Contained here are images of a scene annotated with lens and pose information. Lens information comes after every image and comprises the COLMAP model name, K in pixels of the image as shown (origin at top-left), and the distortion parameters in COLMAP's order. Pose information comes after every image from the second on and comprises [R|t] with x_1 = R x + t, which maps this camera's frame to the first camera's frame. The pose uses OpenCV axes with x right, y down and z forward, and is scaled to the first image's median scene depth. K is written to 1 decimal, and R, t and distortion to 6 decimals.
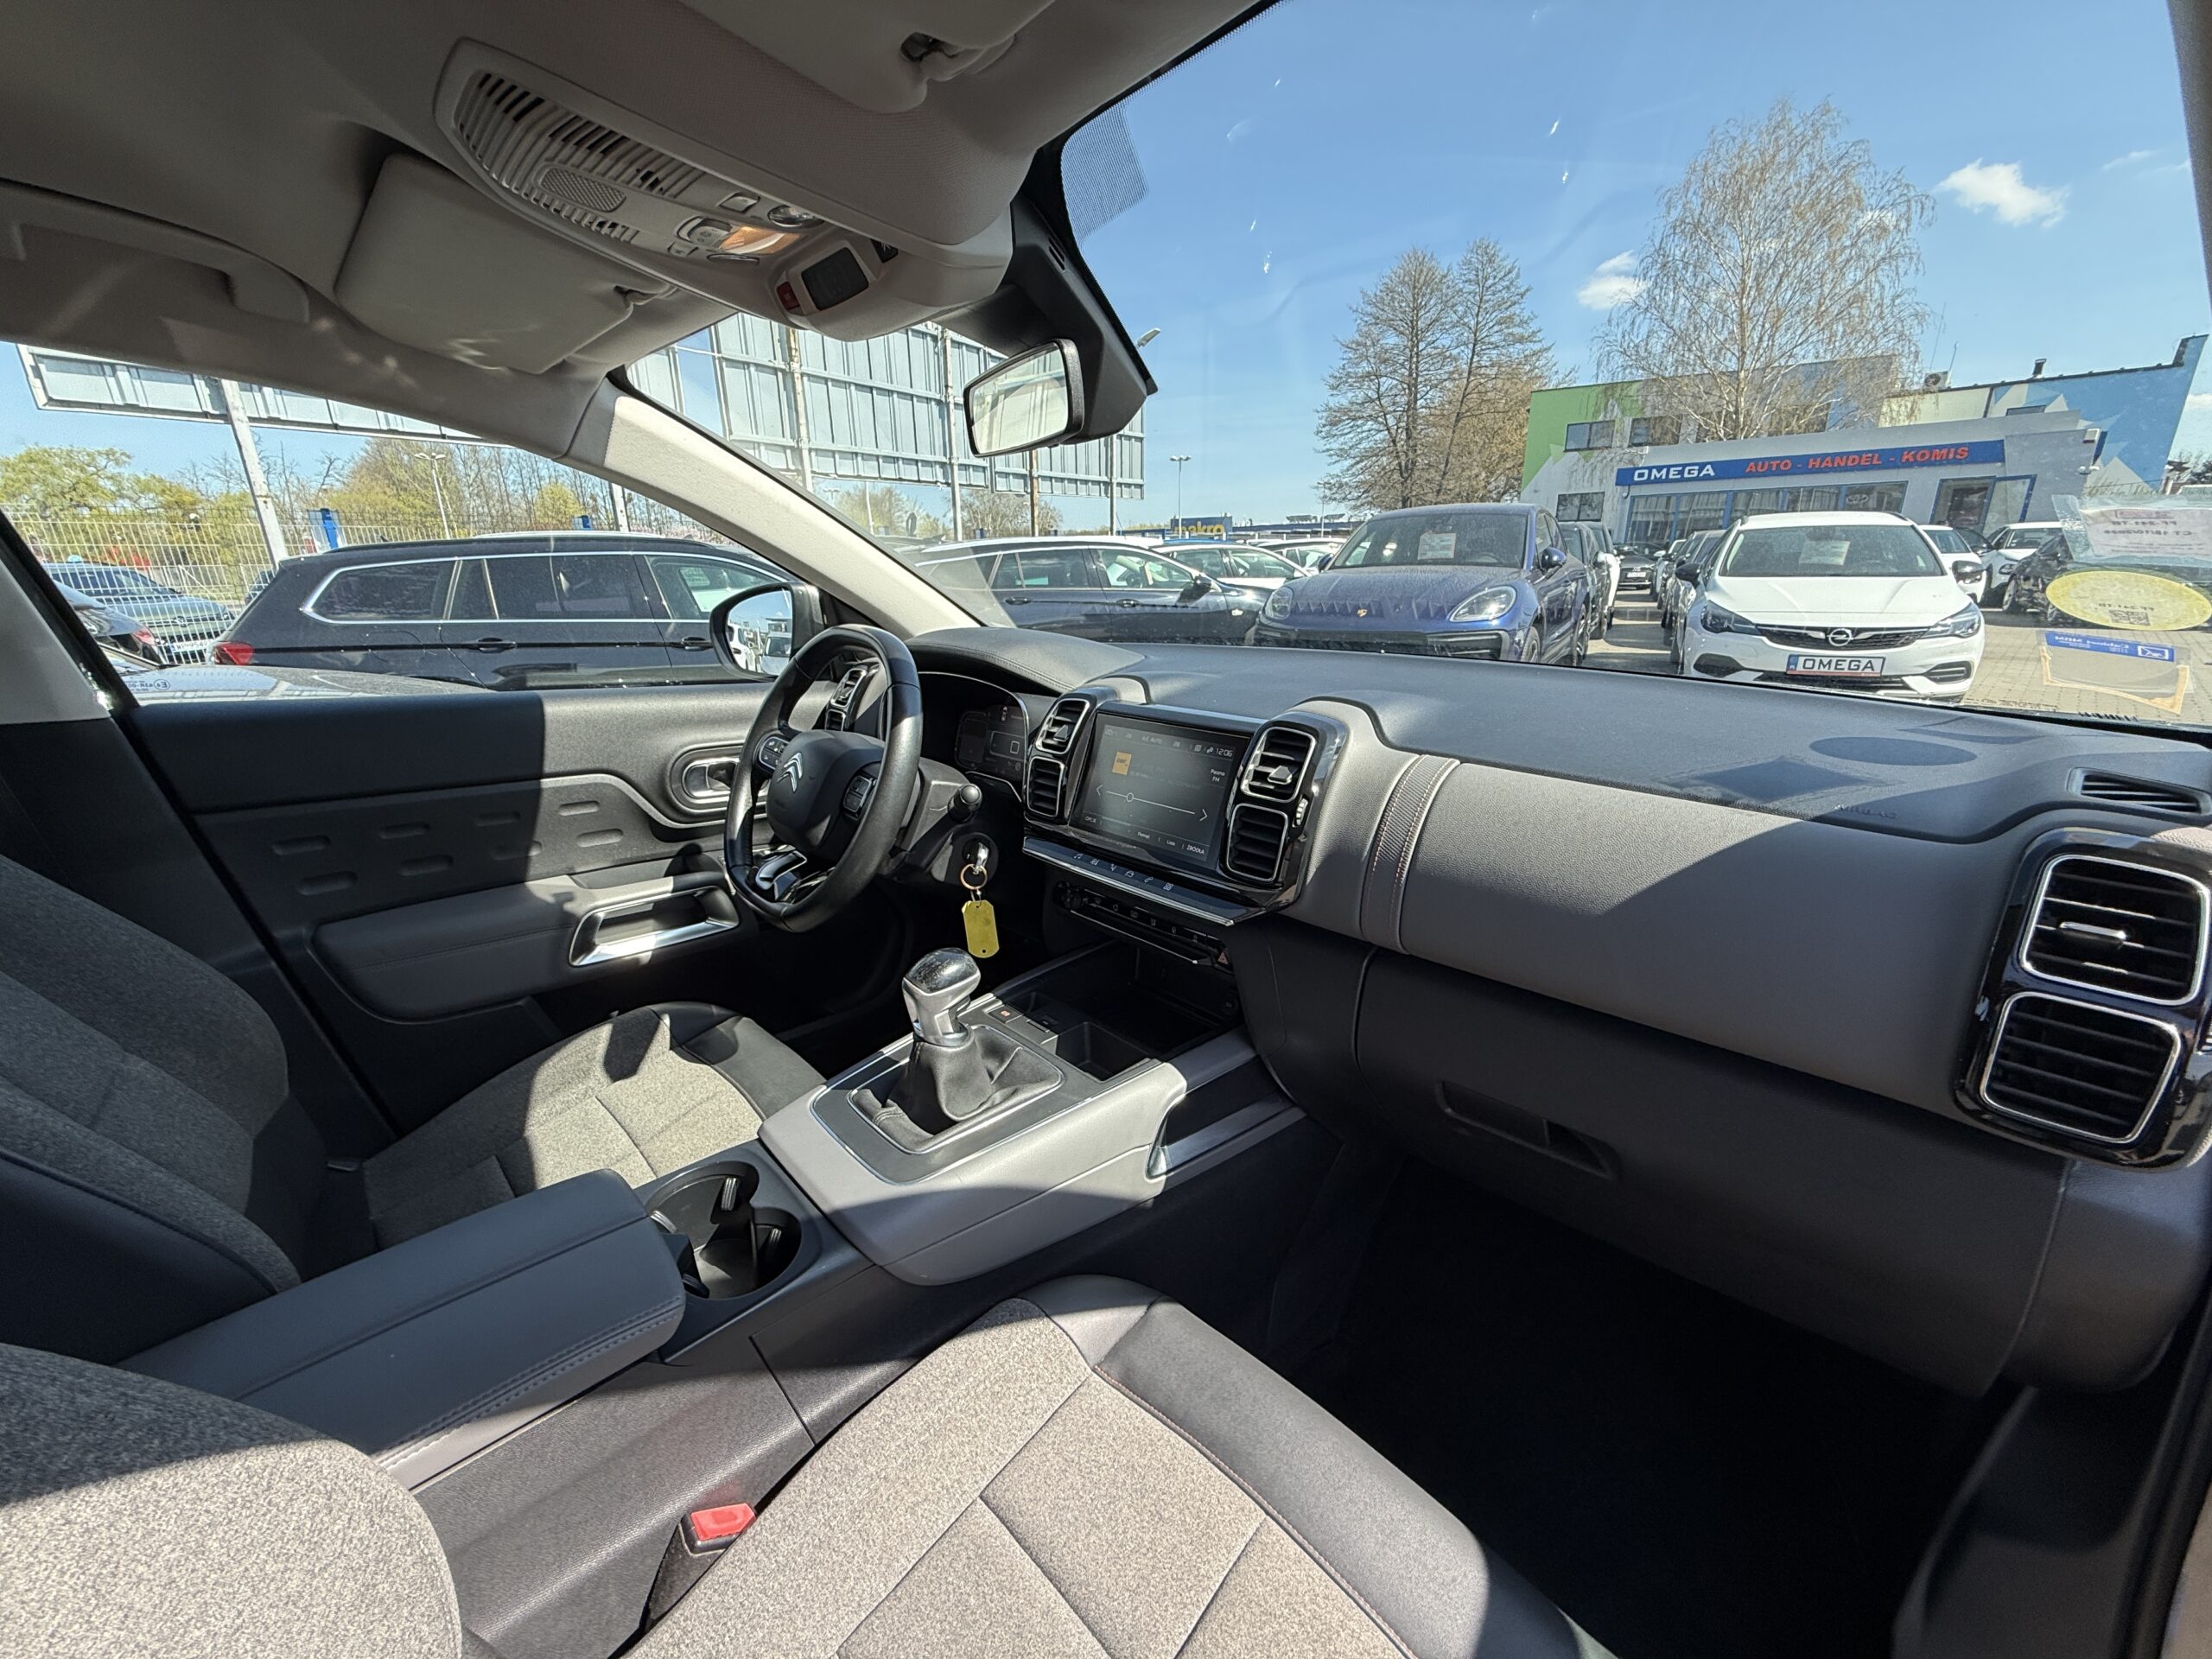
lens RADIAL K [[877.6, 0, 1099.9], [0, 877.6, 837.6], [0, 0, 1]] dist [0.001416, -0.000069]
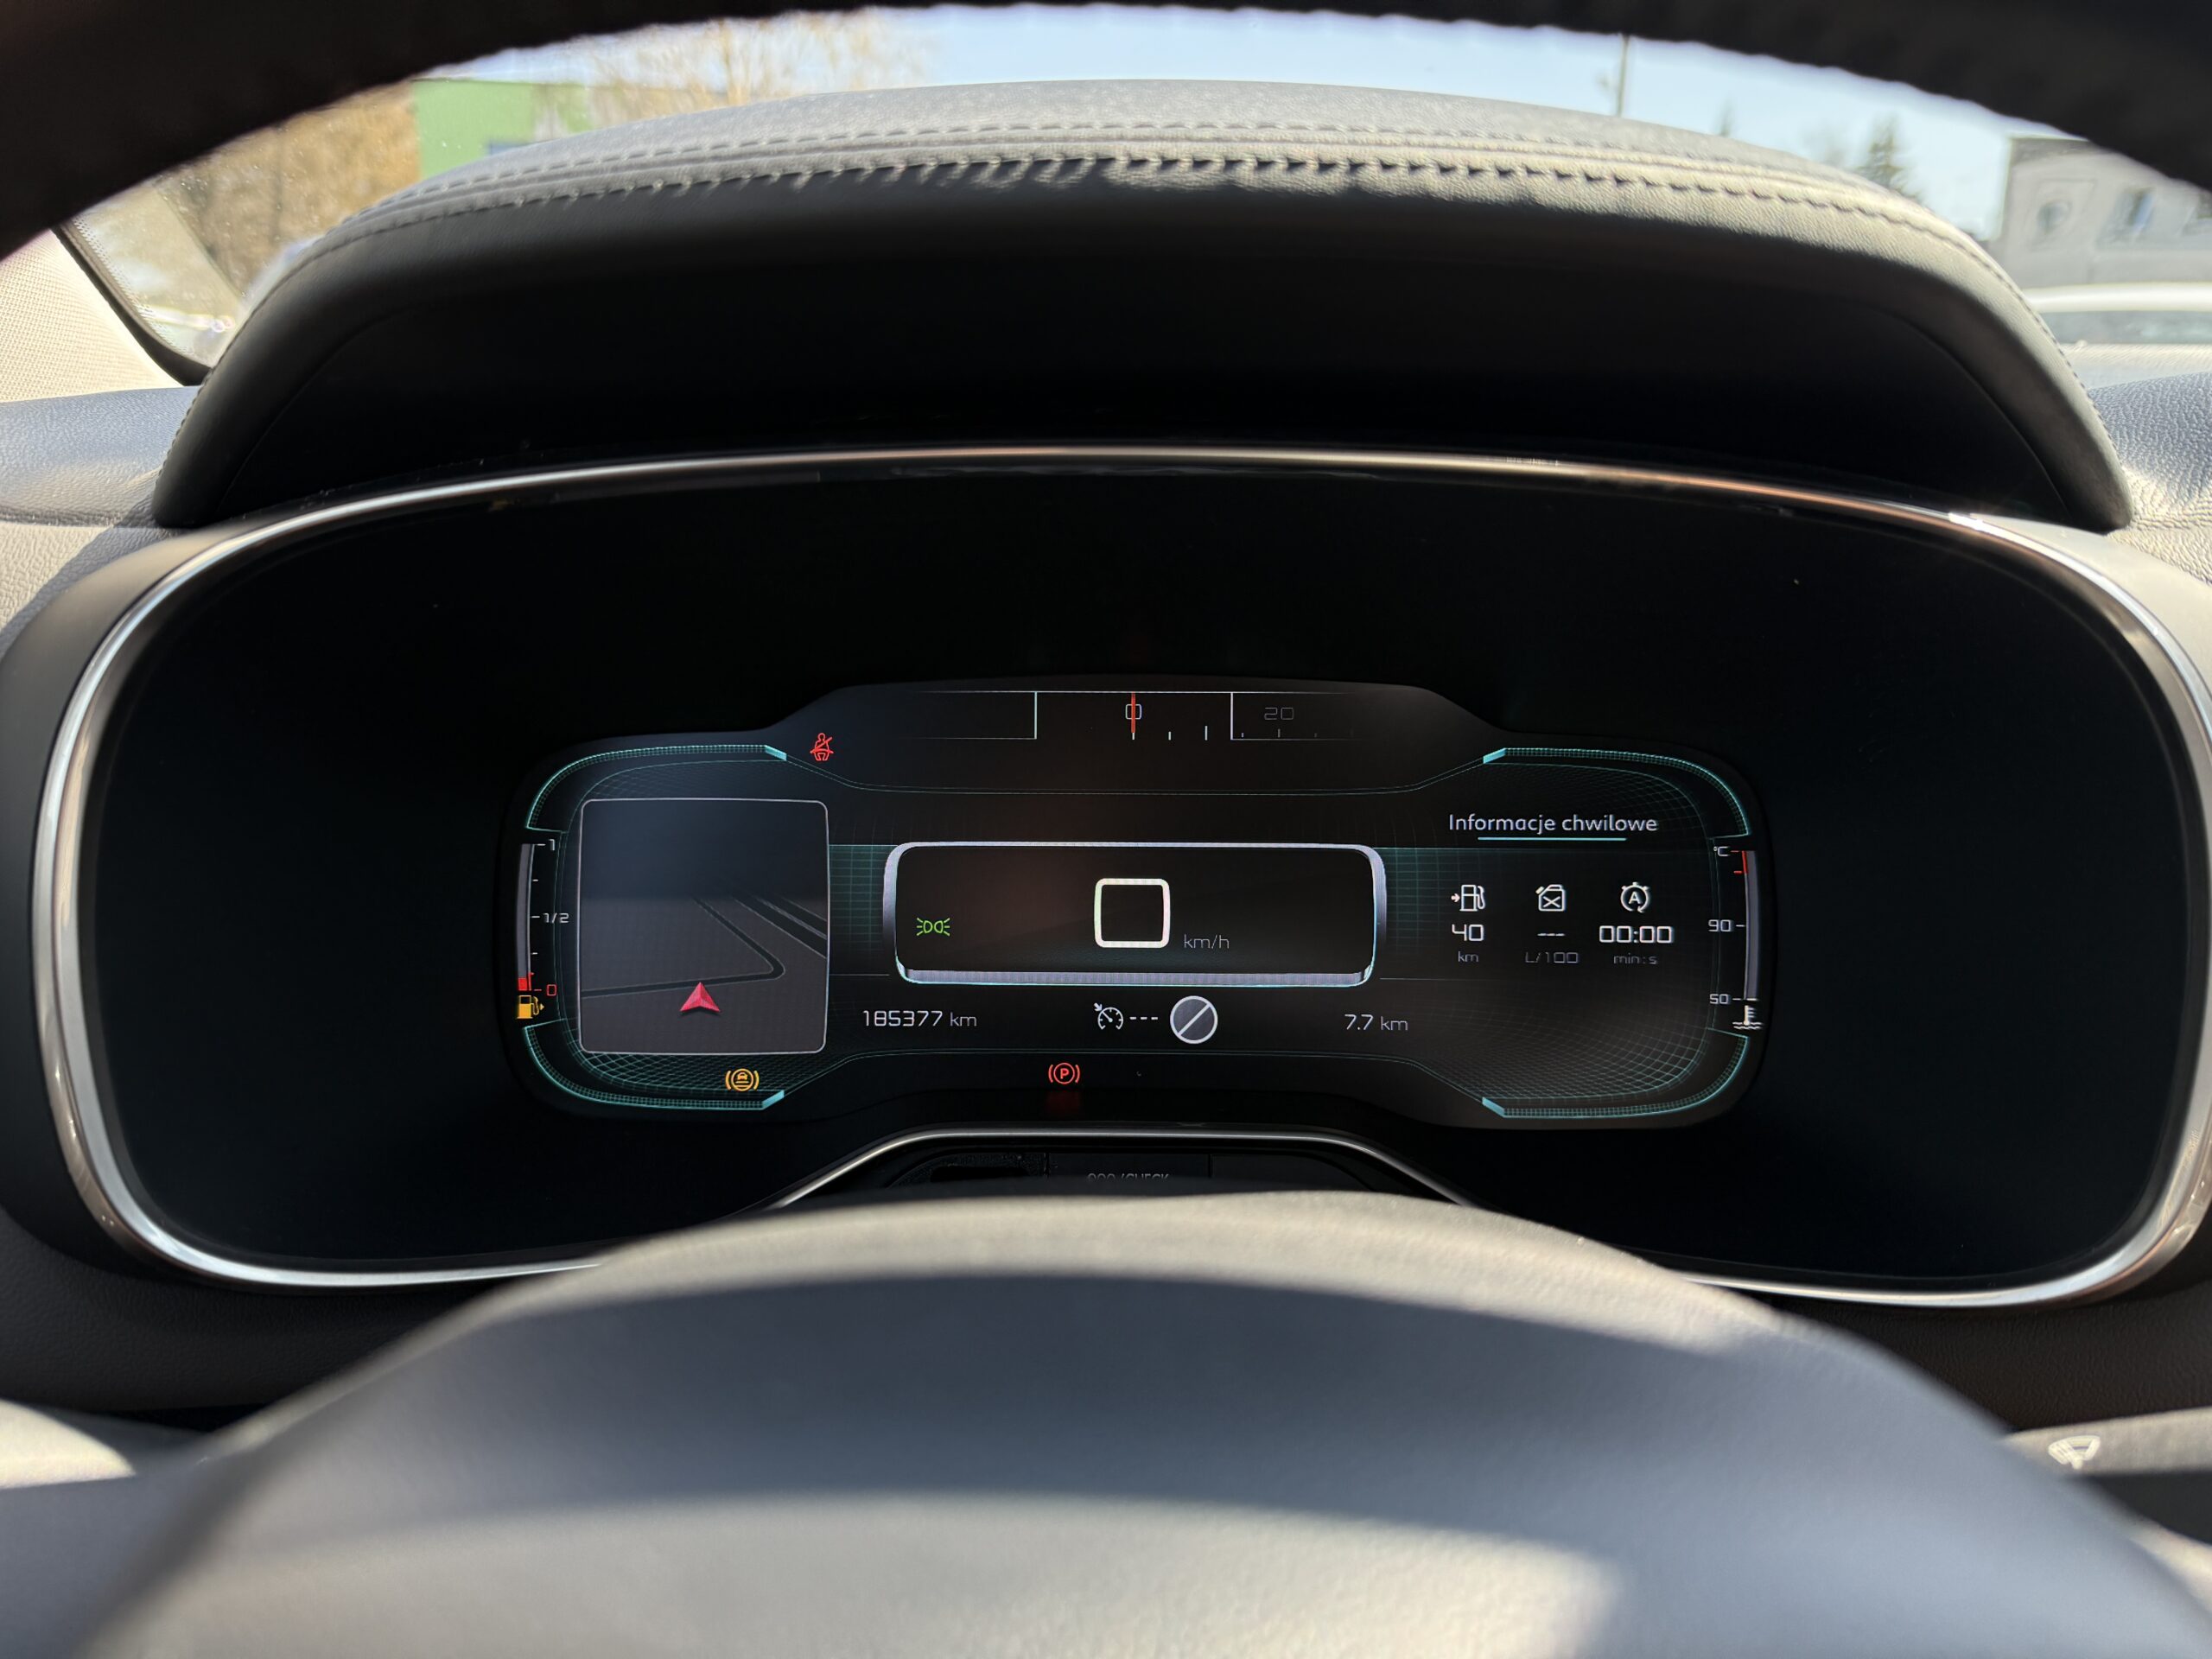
lens RADIAL K [[1564.5, 0, 1081.9], [0, 1564.5, 833.4], [0, 0, 1]] dist [-0.025590, -0.003047]
pose [[0.680894, -0.190486, 0.707176, -0.060920], [0.204036, 0.976693, 0.066630, -0.027102], [-0.703386, 0.098921, 0.703891, 0.156160]]
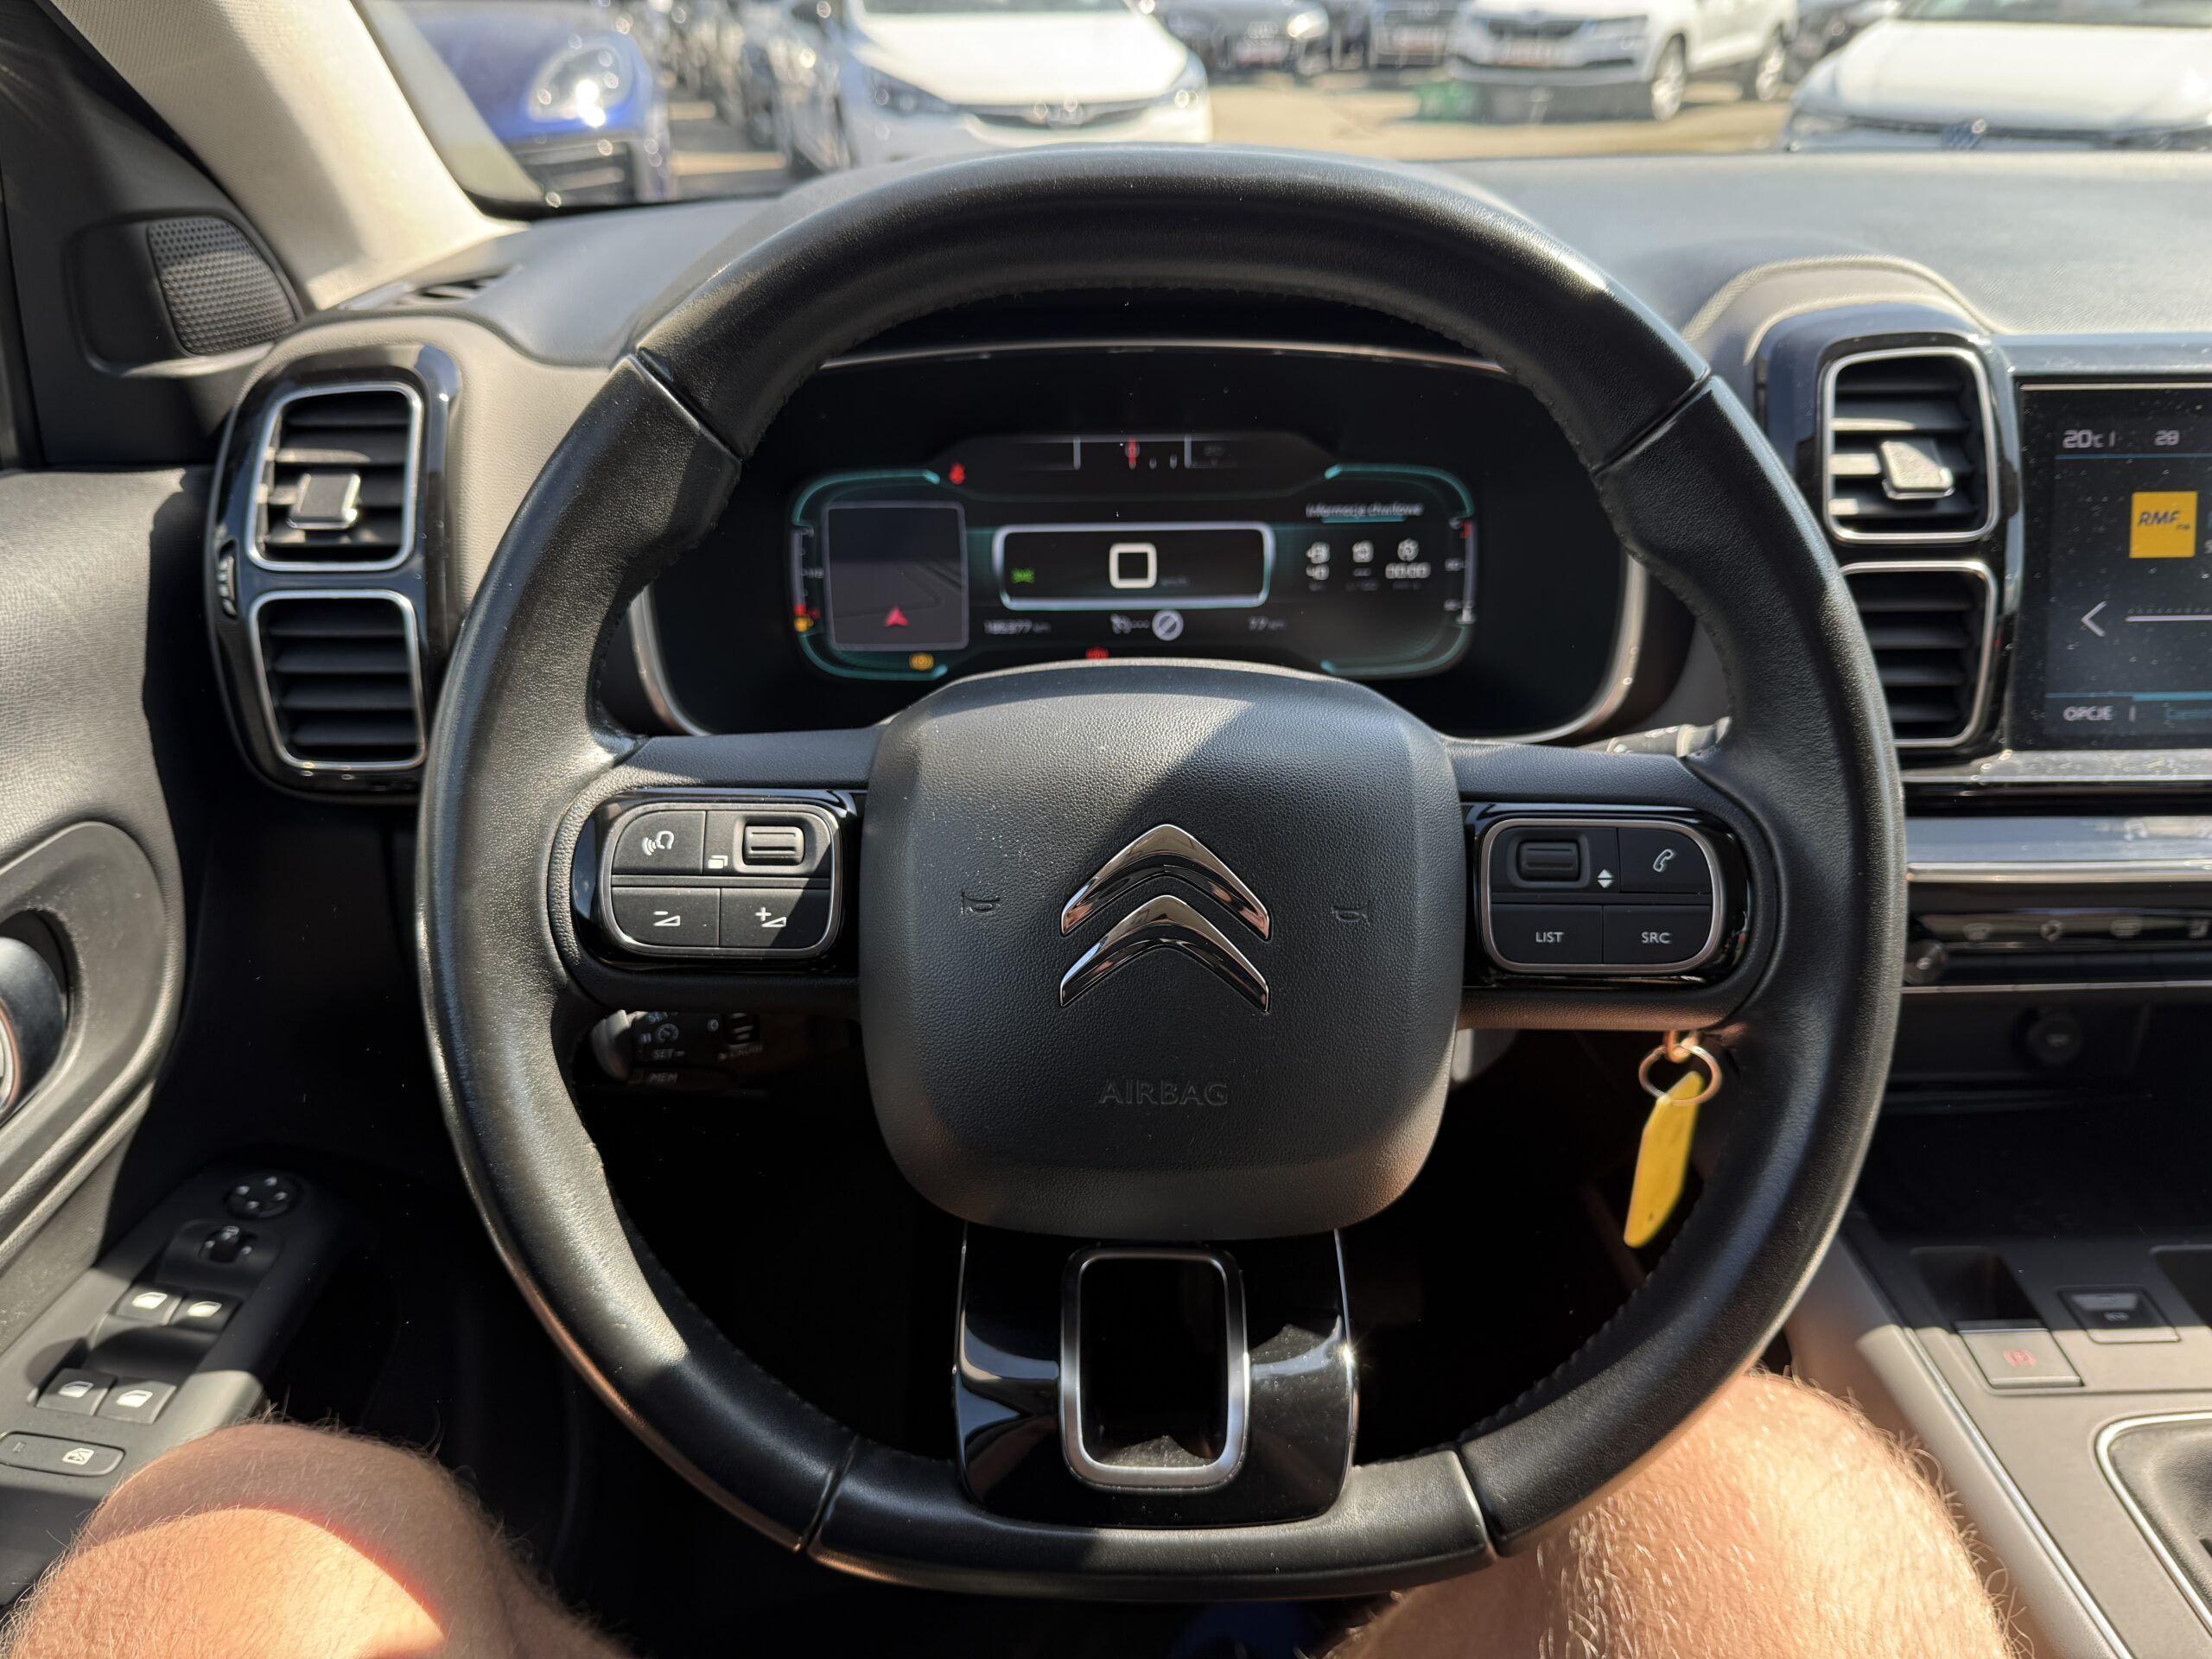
lens RADIAL K [[1575.7, 0, 1103.3], [0, 1575.7, 830.6], [0, 0, 1]] dist [0.005459, -0.026182]
pose [[0.663040, -0.346548, 0.663538, -0.096477], [0.221921, 0.937541, 0.267897, -0.031988], [-0.714933, -0.030373, 0.698533, 0.123360]]
